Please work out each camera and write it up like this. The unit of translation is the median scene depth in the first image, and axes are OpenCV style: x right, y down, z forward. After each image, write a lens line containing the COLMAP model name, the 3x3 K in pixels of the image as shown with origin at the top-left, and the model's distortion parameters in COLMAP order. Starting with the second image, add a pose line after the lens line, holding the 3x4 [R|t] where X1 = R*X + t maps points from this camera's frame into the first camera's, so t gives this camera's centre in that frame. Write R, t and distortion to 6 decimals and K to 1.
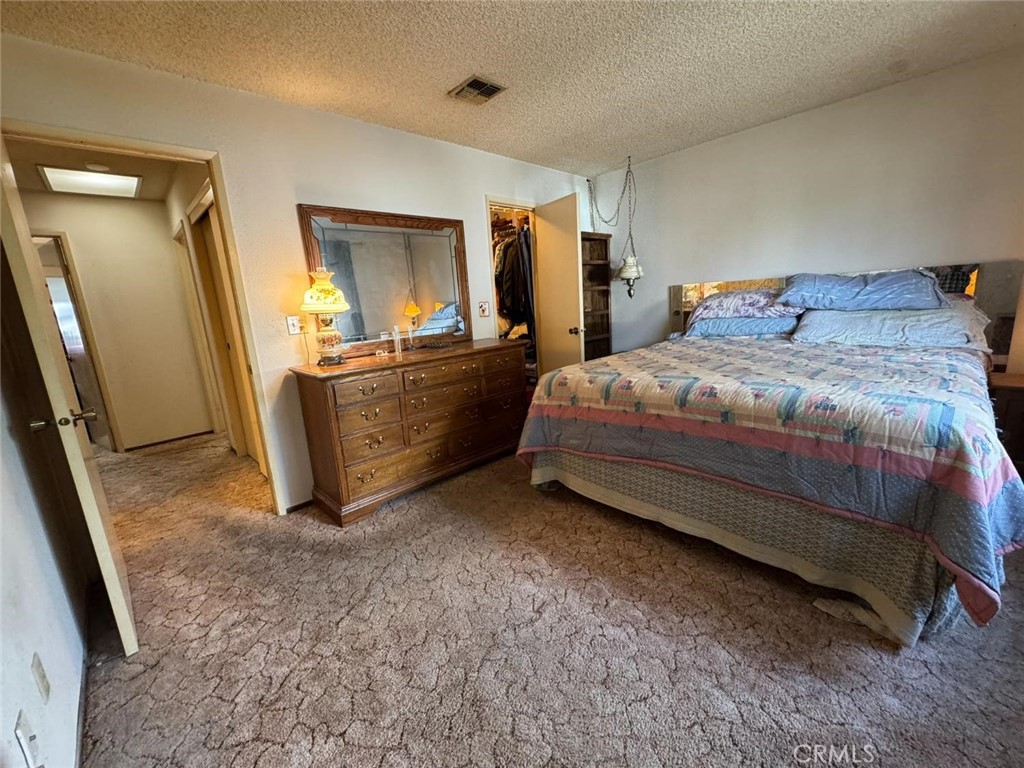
lens RADIAL K [[414.2, 0, 512.0], [0, 414.2, 384.0], [0, 0, 1]] dist [-0.002327, -0.000056]
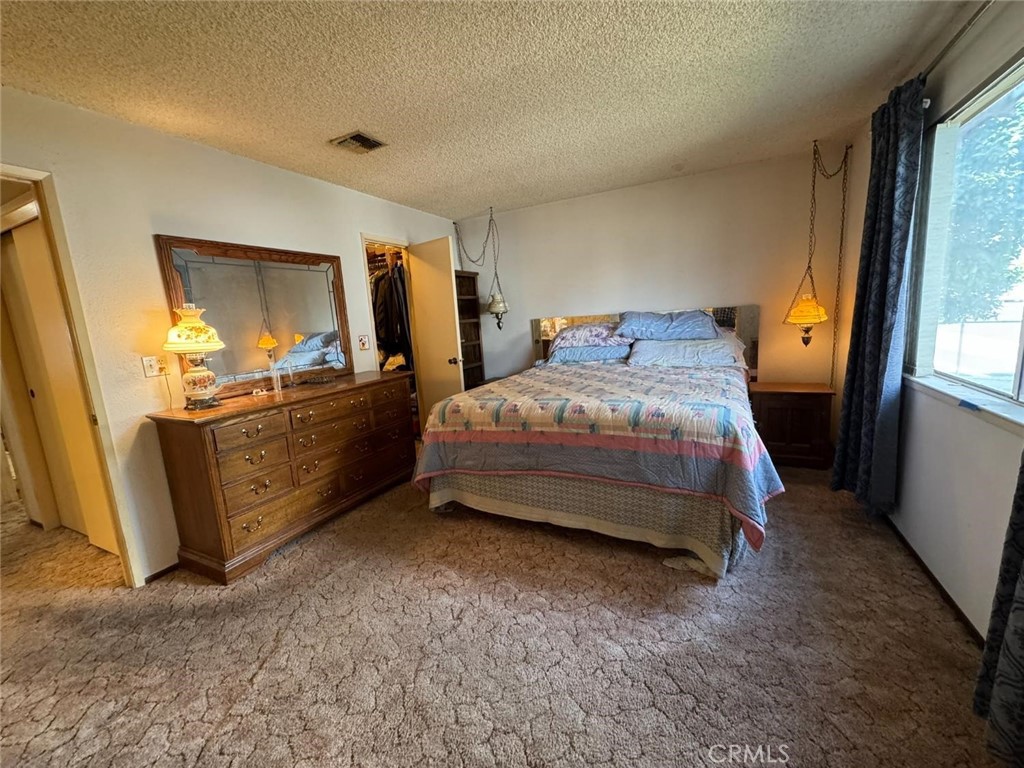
lens RADIAL K [[414.2, 0, 512.0], [0, 414.2, 384.0], [0, 0, 1]] dist [-0.002327, -0.000056]
pose [[0.943914, -0.048932, 0.326546, -0.094263], [0.068703, 0.996419, -0.049281, -0.007948], [-0.322965, 0.068952, 0.943896, -0.097212]]
